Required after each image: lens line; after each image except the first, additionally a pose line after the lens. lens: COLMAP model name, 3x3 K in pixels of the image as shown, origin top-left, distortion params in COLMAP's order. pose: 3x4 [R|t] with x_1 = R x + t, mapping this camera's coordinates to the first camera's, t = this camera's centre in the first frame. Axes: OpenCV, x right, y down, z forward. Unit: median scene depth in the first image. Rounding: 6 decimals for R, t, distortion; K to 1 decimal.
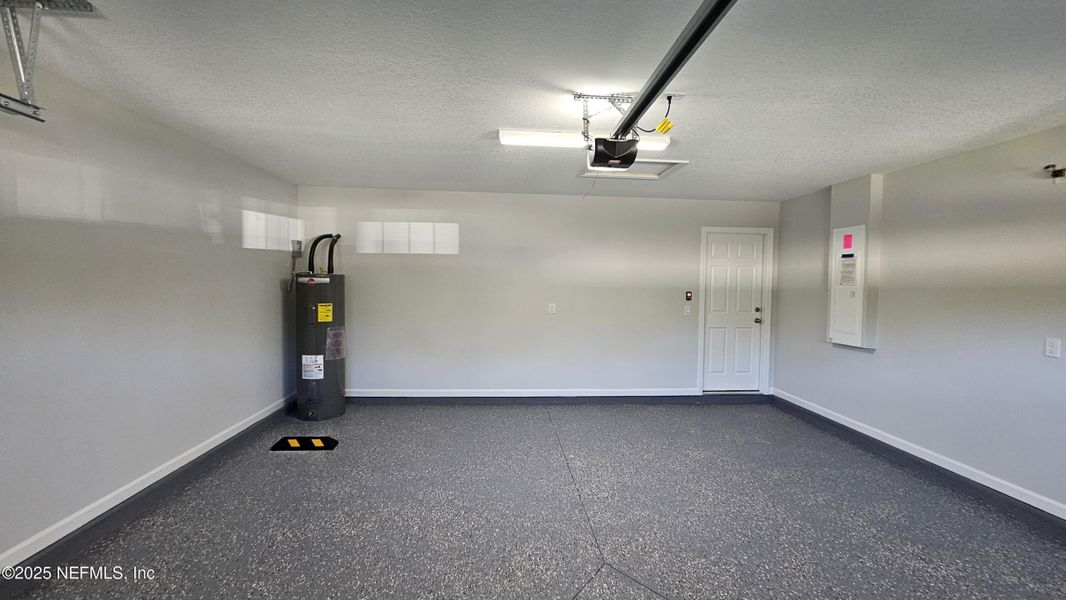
lens RADIAL K [[442.9, 0, 524.9], [0, 442.9, 294.6], [0, 0, 1]] dist [0.005433, 0.000394]
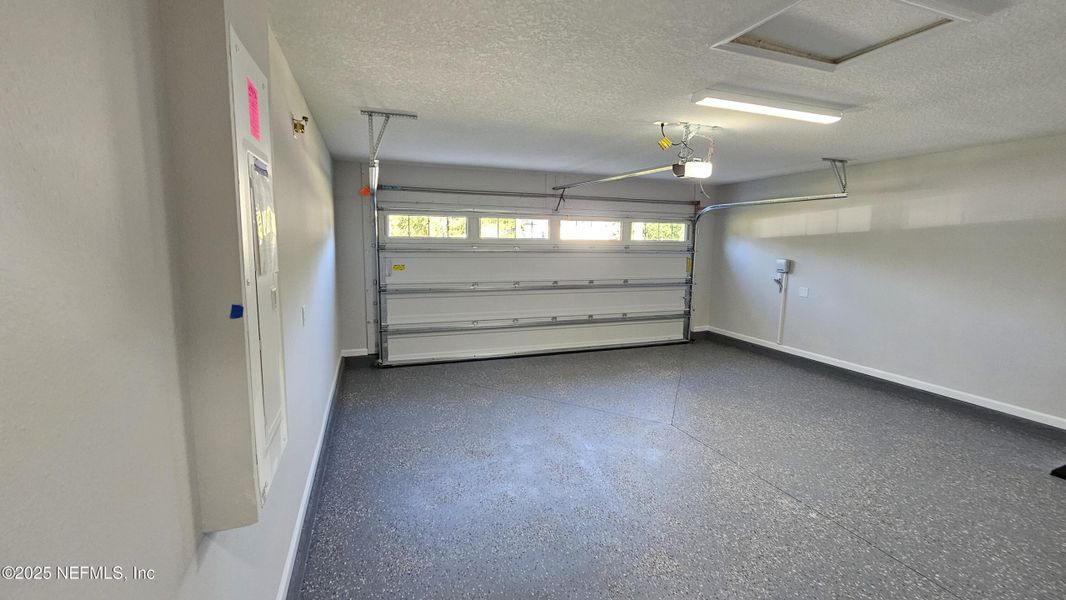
lens RADIAL K [[442.9, 0, 537.2], [0, 442.9, 300.2], [0, 0, 1]] dist [0.005433, 0.000394]
pose [[-0.954632, 0.008801, -0.297657, 0.875222], [-0.043590, 0.984666, 0.168915, -0.075934], [0.294579, 0.174226, -0.939611, 1.786412]]
